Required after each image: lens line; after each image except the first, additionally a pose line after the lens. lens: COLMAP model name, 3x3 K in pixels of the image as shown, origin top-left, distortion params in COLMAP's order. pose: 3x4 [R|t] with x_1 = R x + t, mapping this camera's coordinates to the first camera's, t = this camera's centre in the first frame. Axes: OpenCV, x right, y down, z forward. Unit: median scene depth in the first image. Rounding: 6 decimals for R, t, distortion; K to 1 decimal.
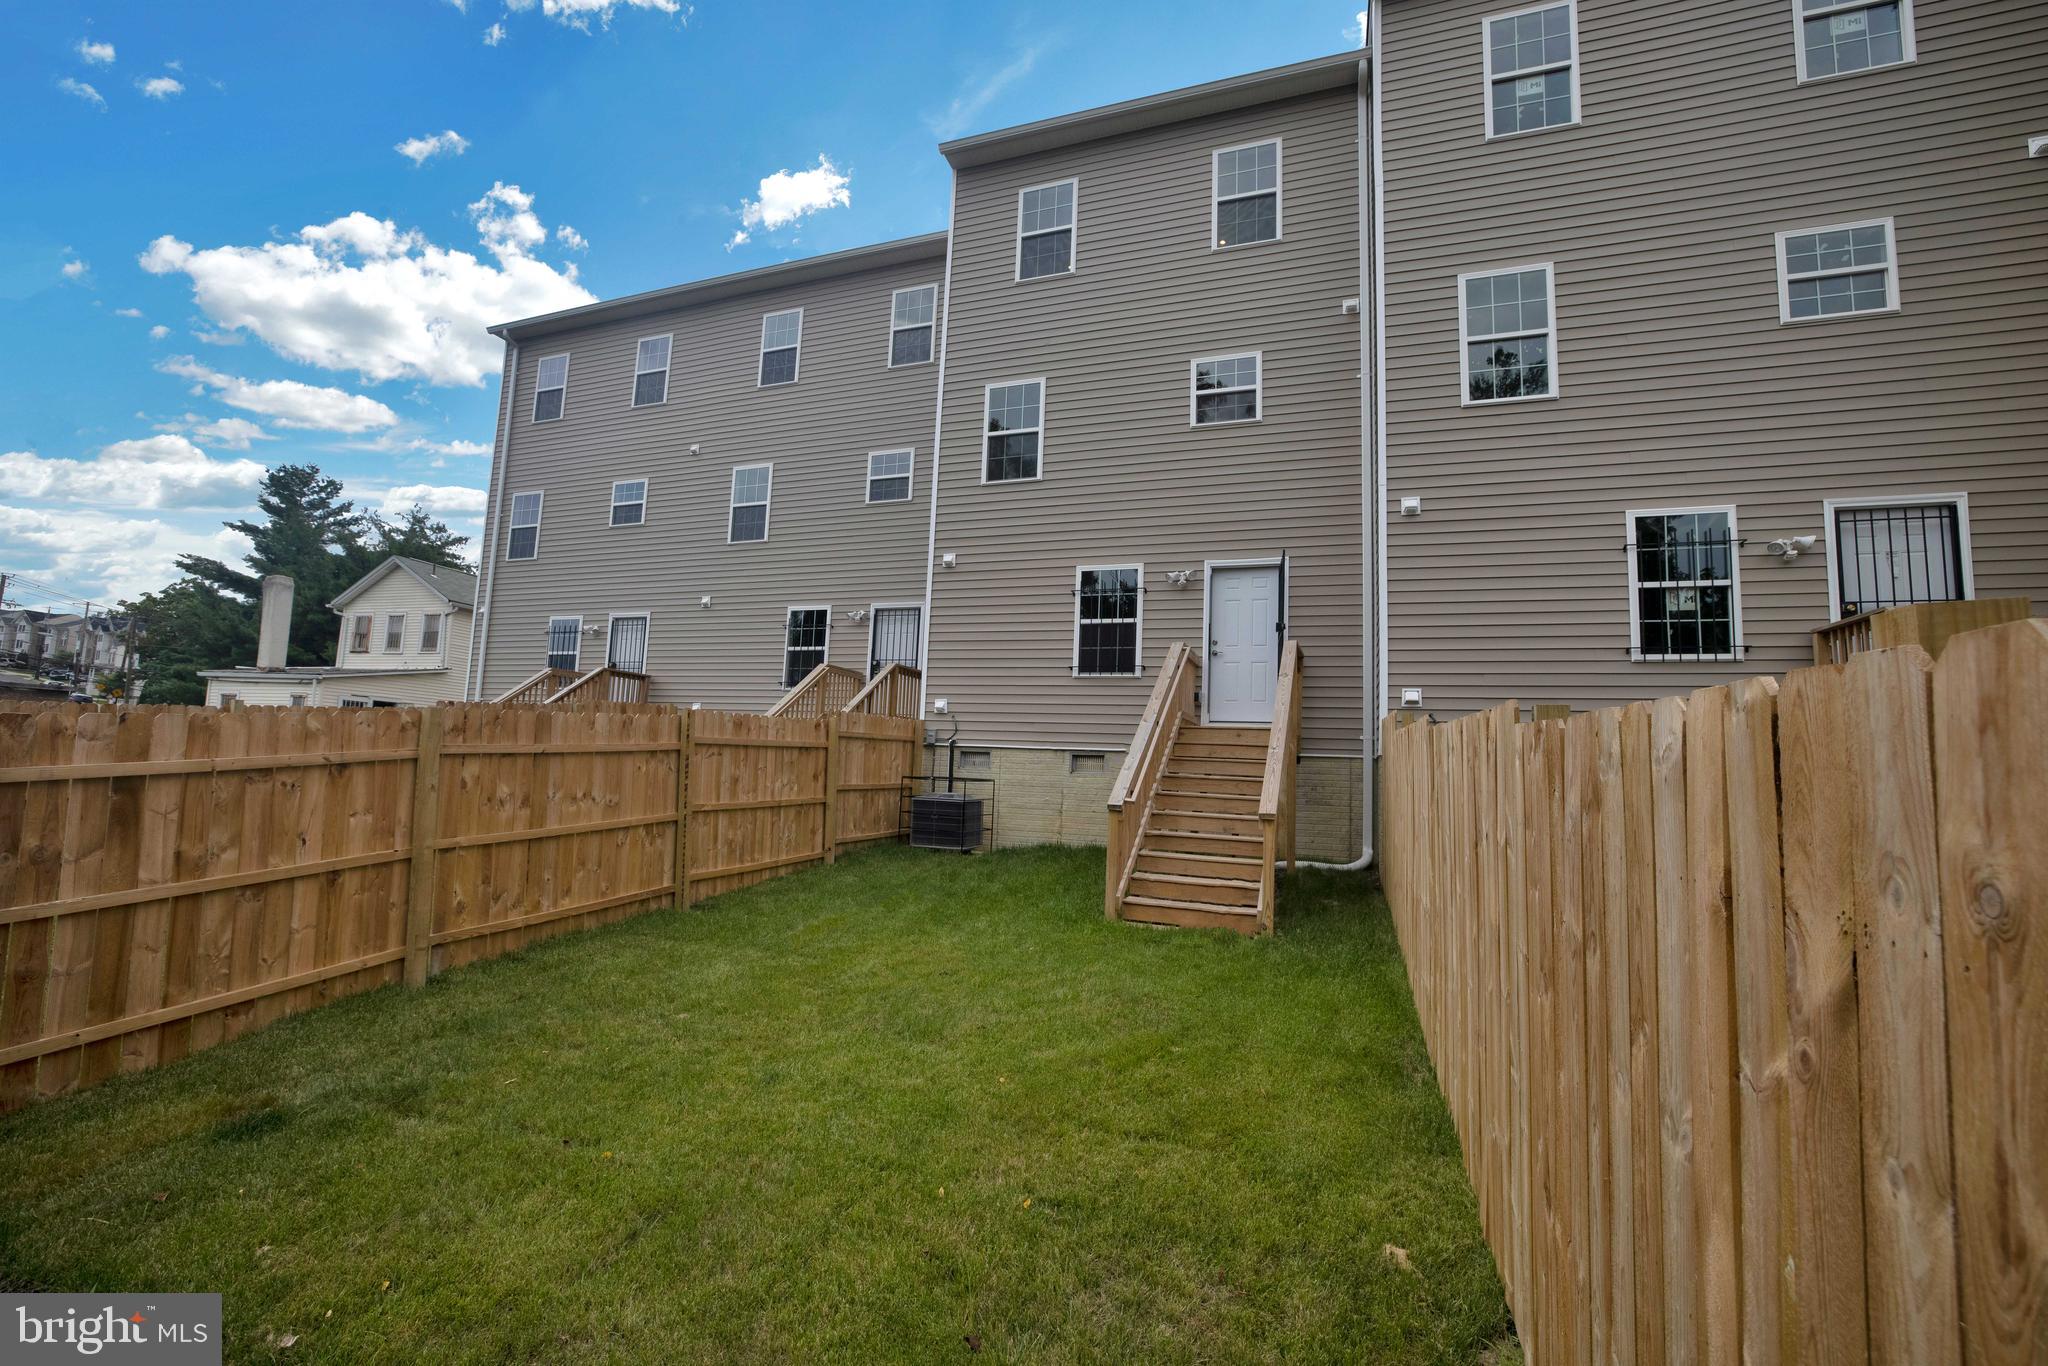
lens RADIAL K [[872.6, 0, 1023.8], [0, 872.6, 676.0], [0, 0, 1]] dist [-0.035453, 0.004095]
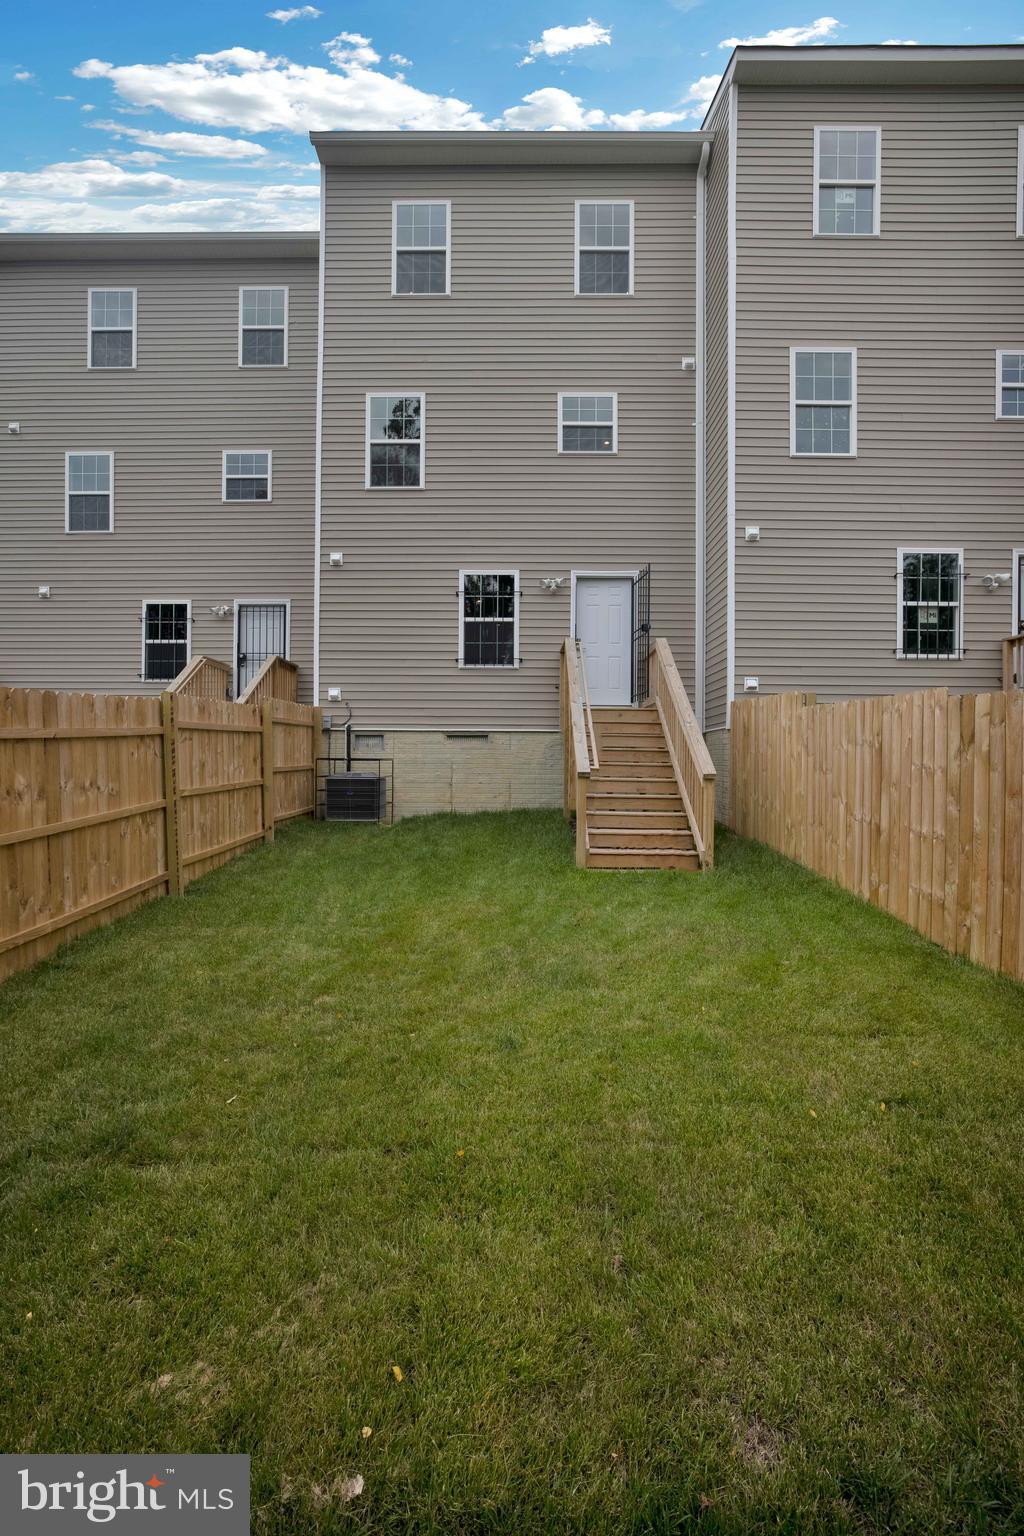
lens RADIAL K [[701.8, 0, 510.7], [0, 701.8, 767.1], [0, 0, 1]] dist [-0.027248, 0.004830]
pose [[0.941445, -0.036653, 0.335169, -0.250813], [-0.005619, 0.992230, 0.124289, 0.019541], [-0.337120, -0.118895, 0.933924, 0.123982]]
